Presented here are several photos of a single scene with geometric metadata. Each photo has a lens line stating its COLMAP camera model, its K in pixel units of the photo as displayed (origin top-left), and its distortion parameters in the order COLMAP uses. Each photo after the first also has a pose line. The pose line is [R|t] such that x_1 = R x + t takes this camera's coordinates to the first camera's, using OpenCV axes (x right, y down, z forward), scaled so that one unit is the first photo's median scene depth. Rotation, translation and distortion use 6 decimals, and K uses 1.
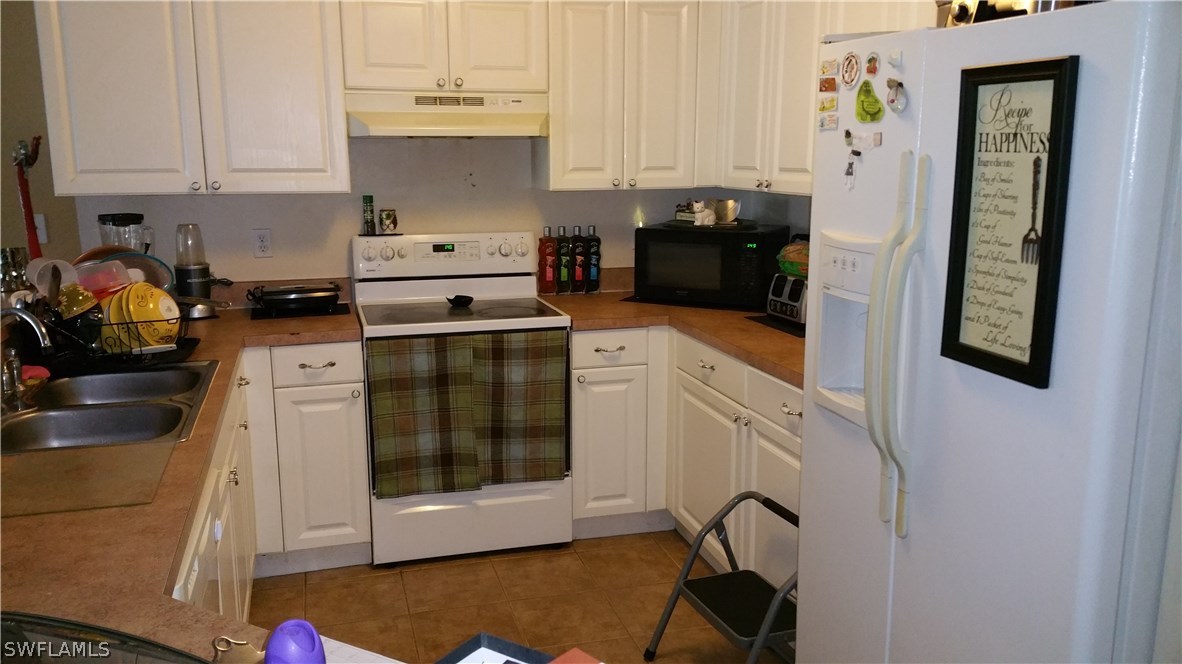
lens RADIAL K [[980.5, 0, 591.0], [0, 980.5, 332.0], [0, 0, 1]] dist [0.073100, -0.005127]
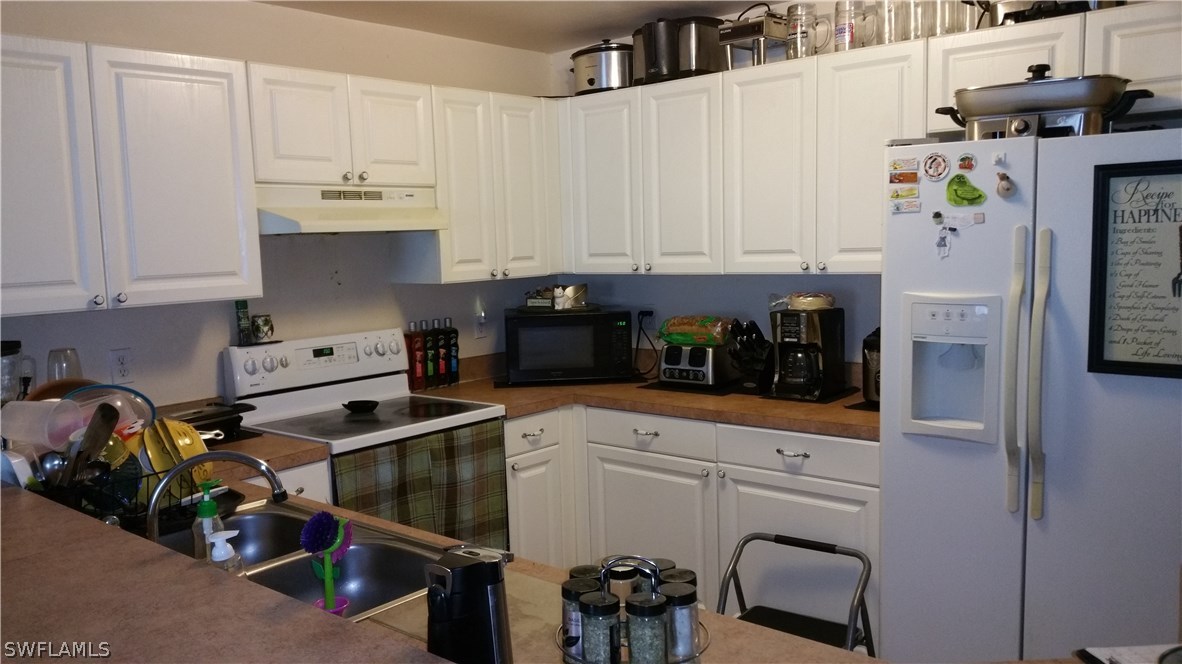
lens RADIAL K [[944.8, 0, 591.0], [0, 944.8, 332.0], [0, 0, 1]] dist [0.004277, 0.004618]
pose [[0.834530, -0.079067, 0.545259, -0.472361], [0.131072, 0.989728, -0.057090, -0.023557], [-0.535144, 0.119112, 0.836321, 0.139808]]
